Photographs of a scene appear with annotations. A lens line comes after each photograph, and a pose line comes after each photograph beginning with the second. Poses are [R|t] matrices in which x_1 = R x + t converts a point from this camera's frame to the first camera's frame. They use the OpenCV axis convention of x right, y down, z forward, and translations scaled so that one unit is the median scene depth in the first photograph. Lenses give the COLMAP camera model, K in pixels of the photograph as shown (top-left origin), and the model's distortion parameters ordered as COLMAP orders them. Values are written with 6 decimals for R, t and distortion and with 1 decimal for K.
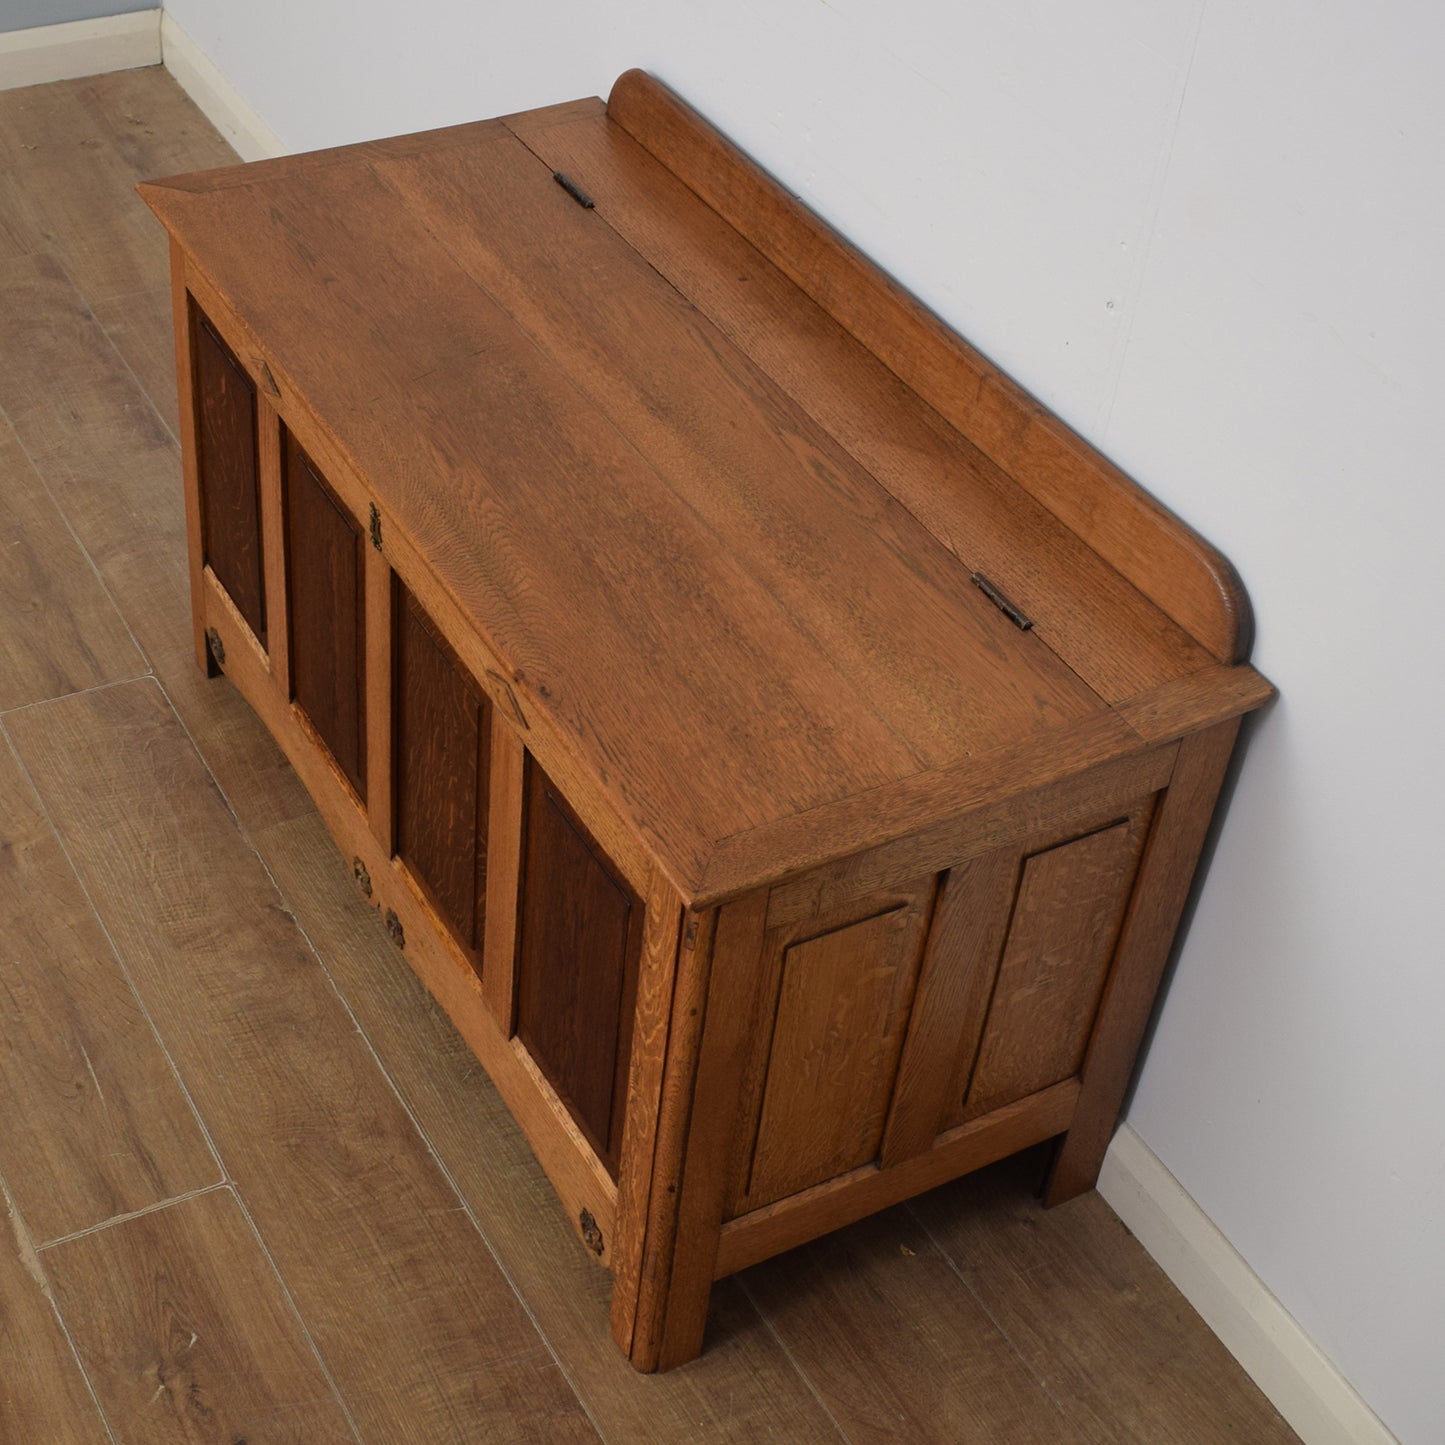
lens RADIAL K [[2248.9, 0, 648.9], [0, 2248.9, 765.2], [0, 0, 1]] dist [-0.094595, 0.000000]
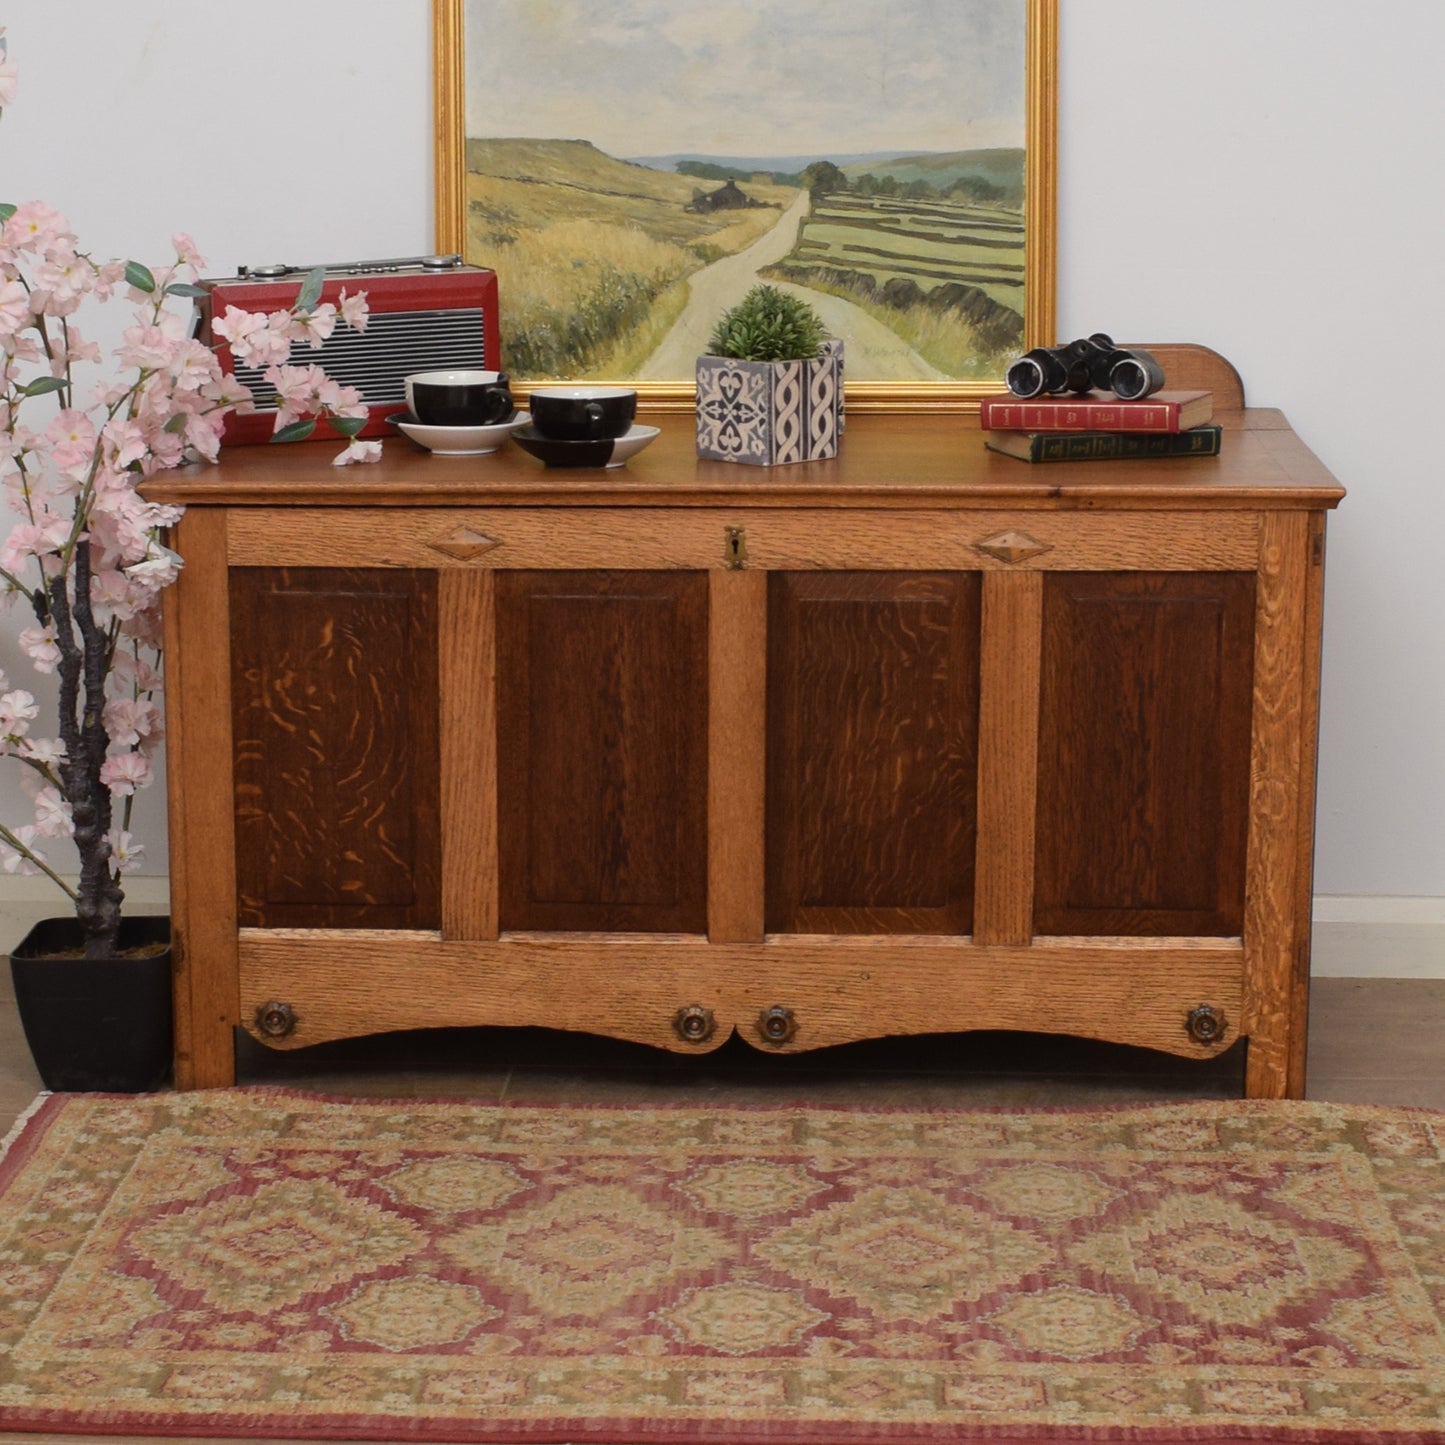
lens RADIAL K [[3402.7, 0, 739.9], [0, 3402.7, 675.4], [0, 0, 1]] dist [-0.078402, 0.000000]
pose [[0.522619, -0.246884, 0.816038, -1.486984], [0.596587, 0.789675, -0.143167, 0.178508], [-0.609059, 0.561659, 0.559988, 0.112382]]
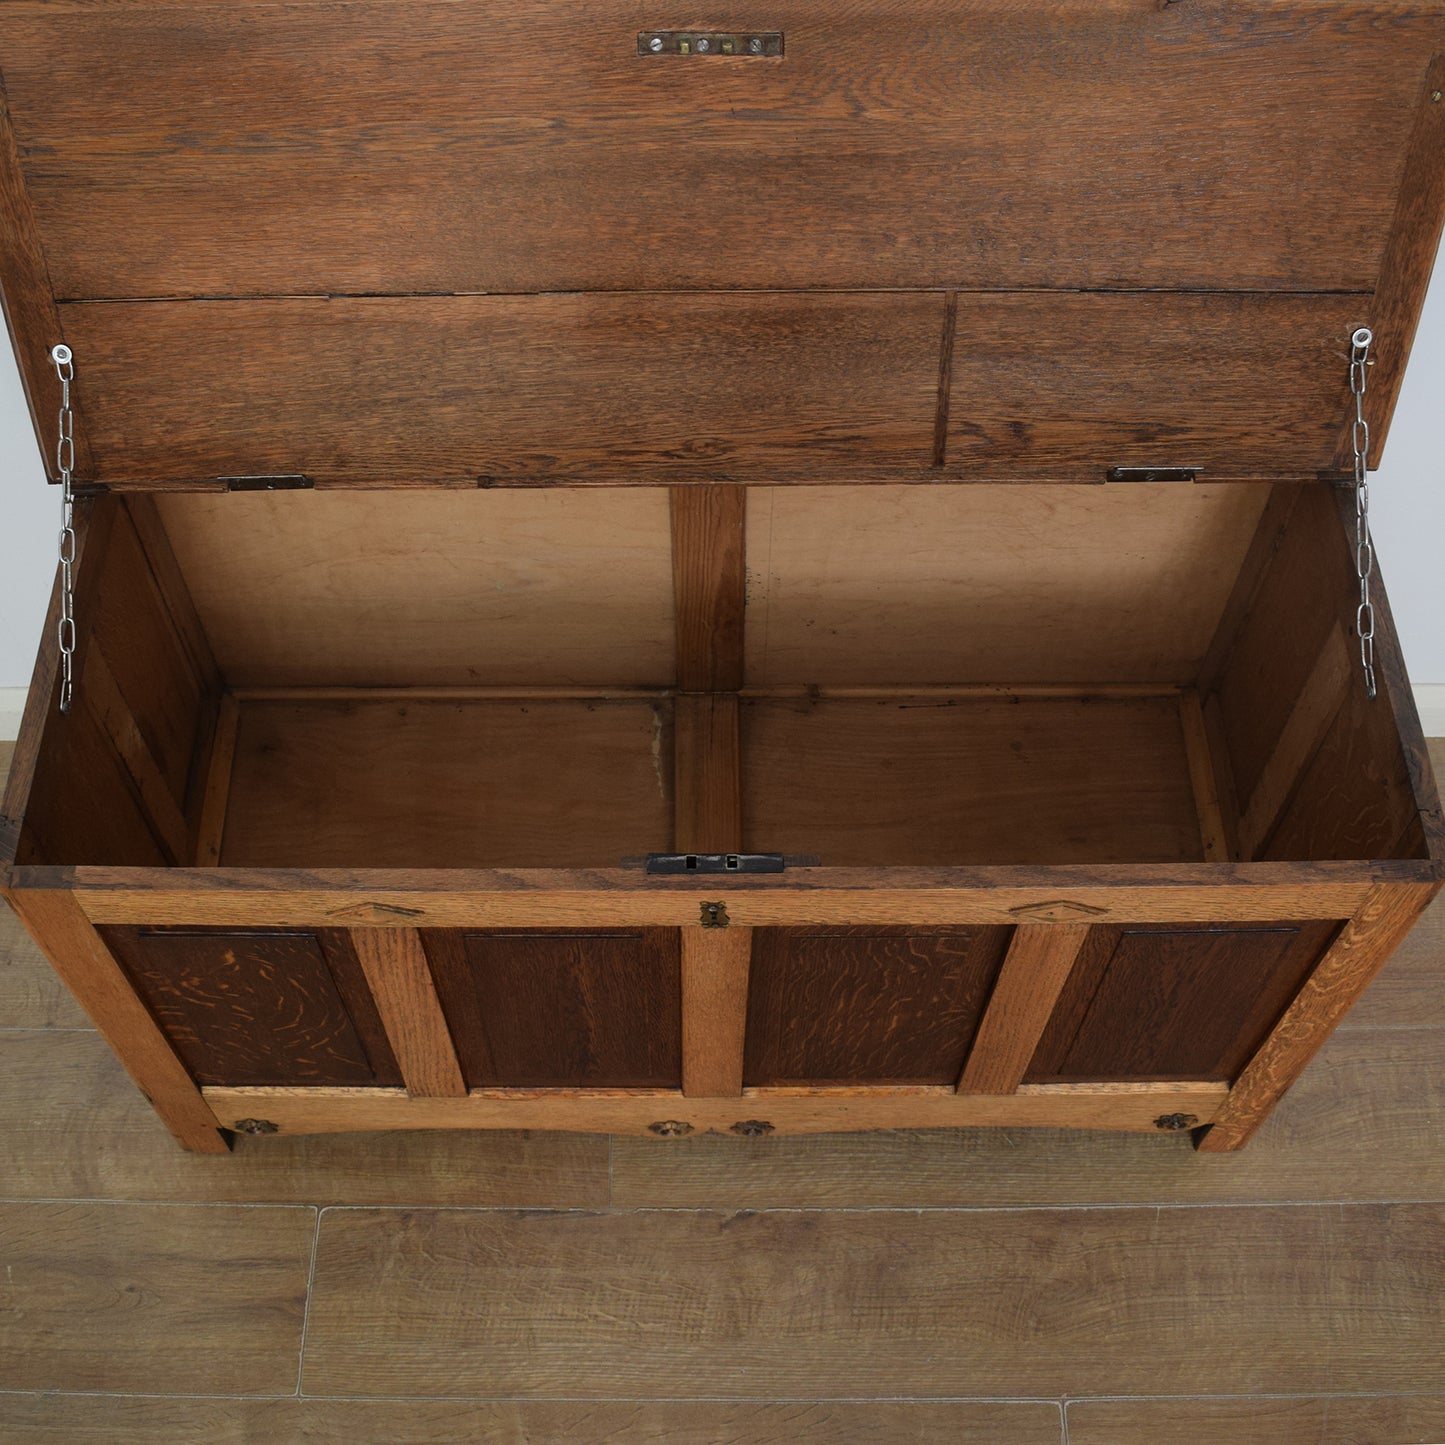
lens RADIAL K [[1800.6, 0, 667.6], [0, 1800.6, 713.8], [0, 0, 1]] dist [-0.097638, 0.000000]
pose [[0.488102, -0.775461, 0.400521, -0.352379], [0.620473, 0.631039, 0.465621, -0.495231], [-0.613815, 0.021242, 0.789164, 0.461223]]
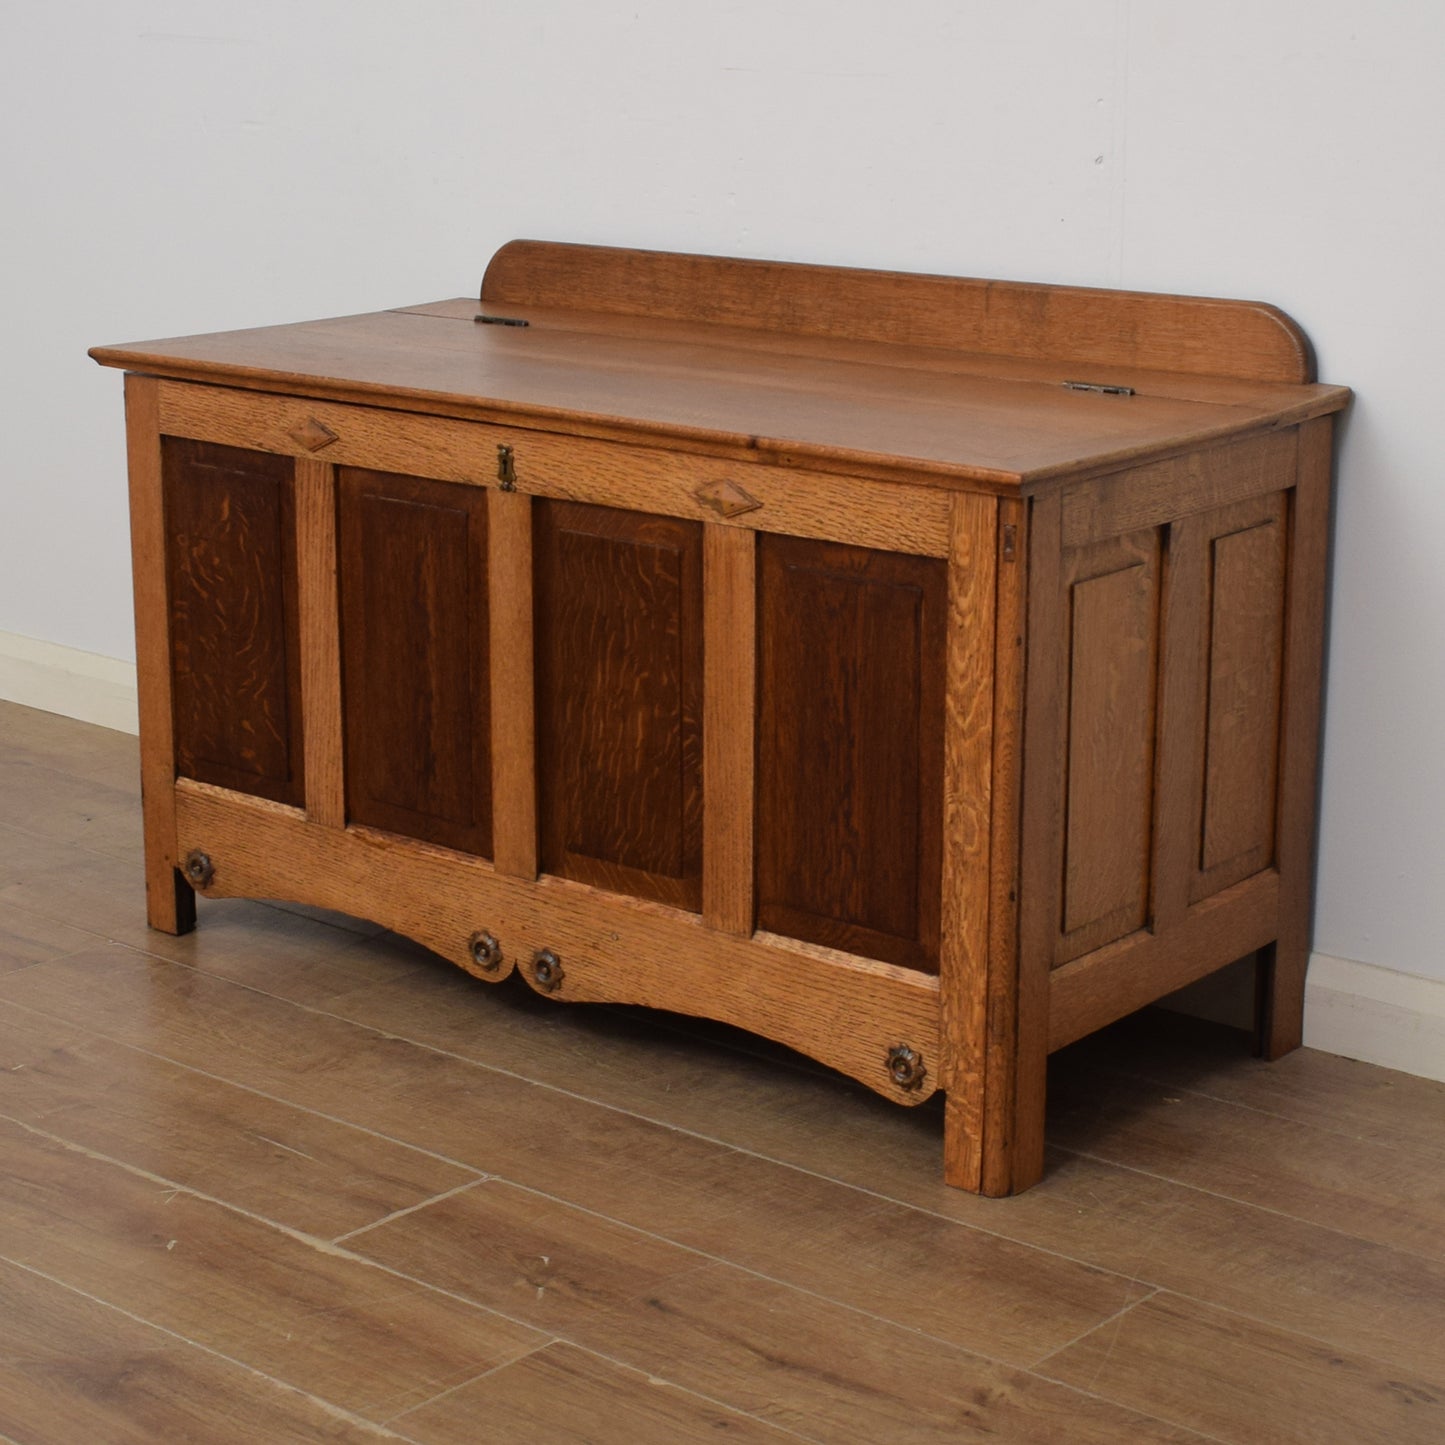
lens RADIAL K [[3087.1, 0, 707.5], [0, 3087.1, 740.9], [0, 0, 1]] dist [-0.079698, 0.000000]
pose [[0.931948, -0.165088, 0.322829, -0.520886], [0.288853, 0.876201, -0.385793, 0.584340], [-0.219173, 0.452790, 0.864260, -0.199741]]
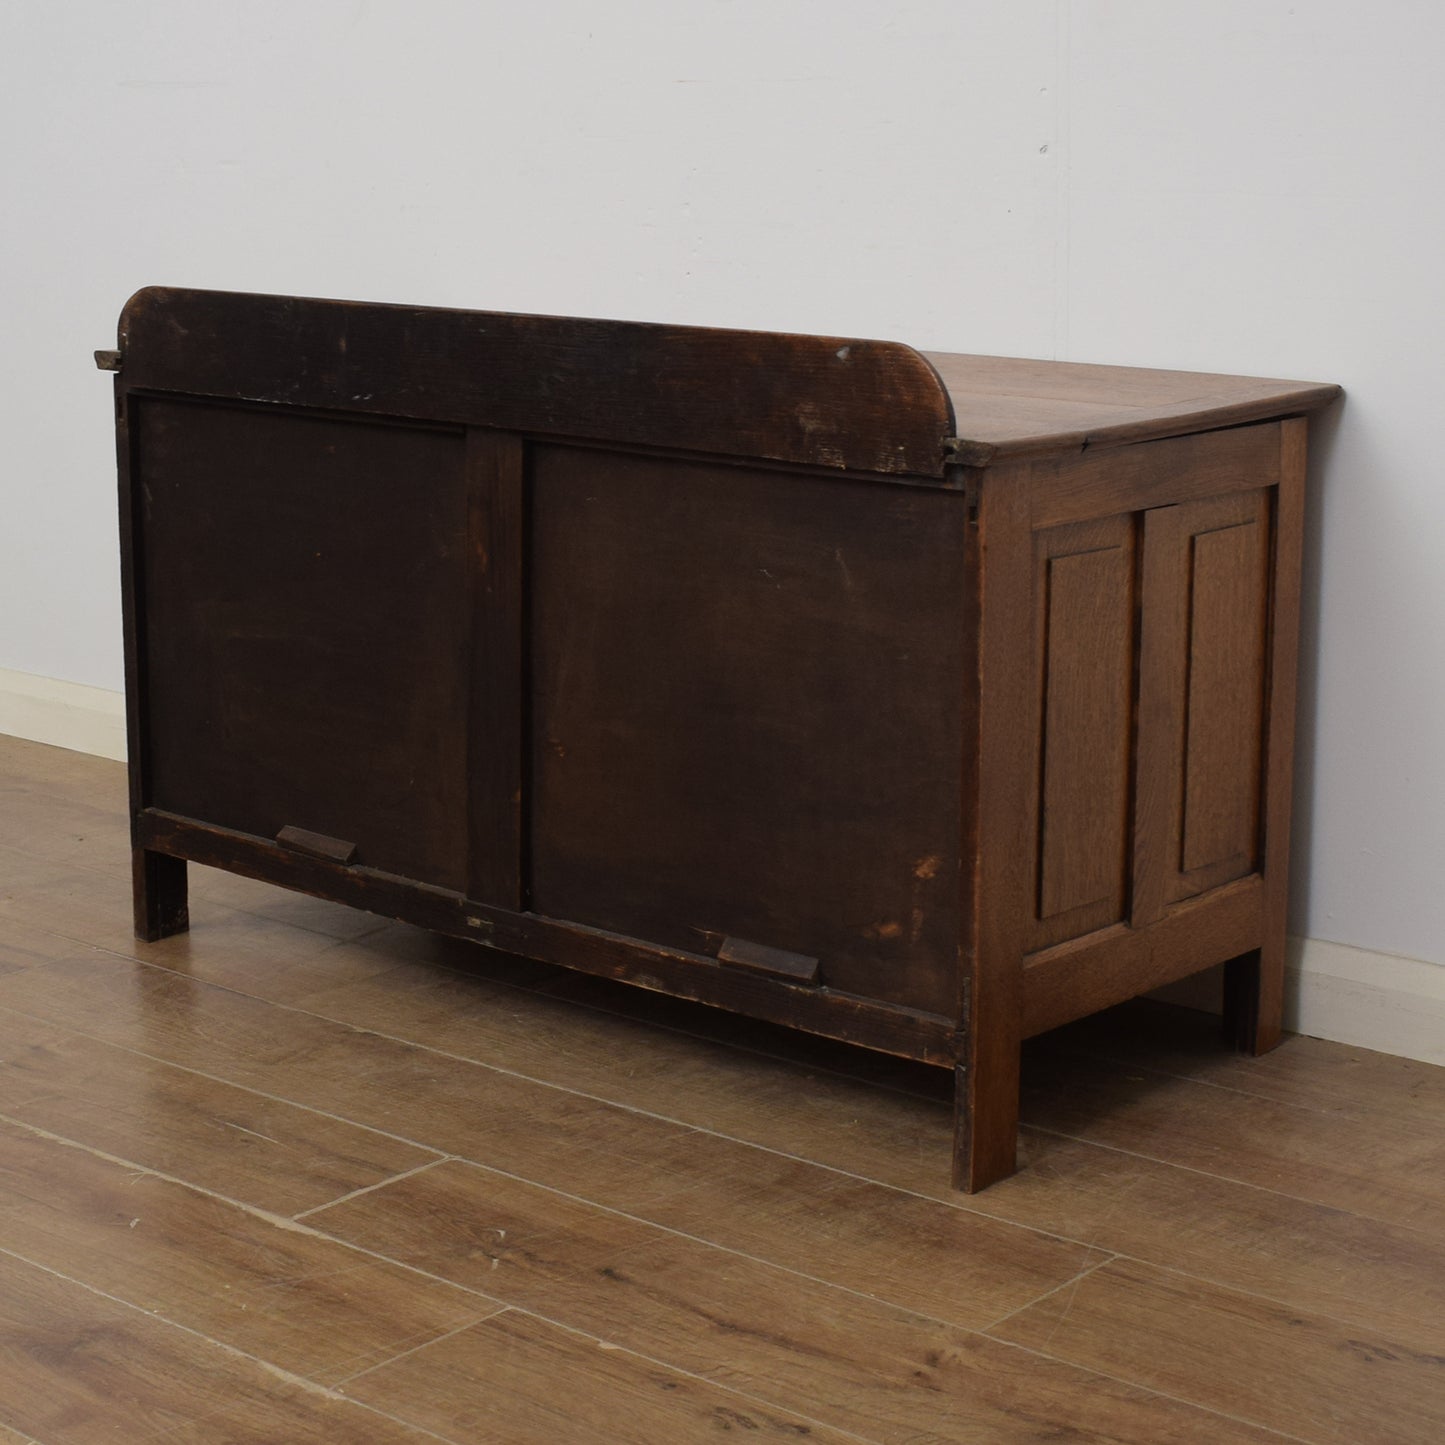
lens RADIAL K [[2945.7, 0, 538.6], [0, 2945.7, 782.0], [0, 0, 1]] dist [-0.081384, 0.000000]
pose [[0.948193, -0.178358, 0.262903, -0.481313], [0.278531, 0.864743, -0.417900, 0.614767], [-0.152808, 0.469476, 0.869622, -0.141642]]
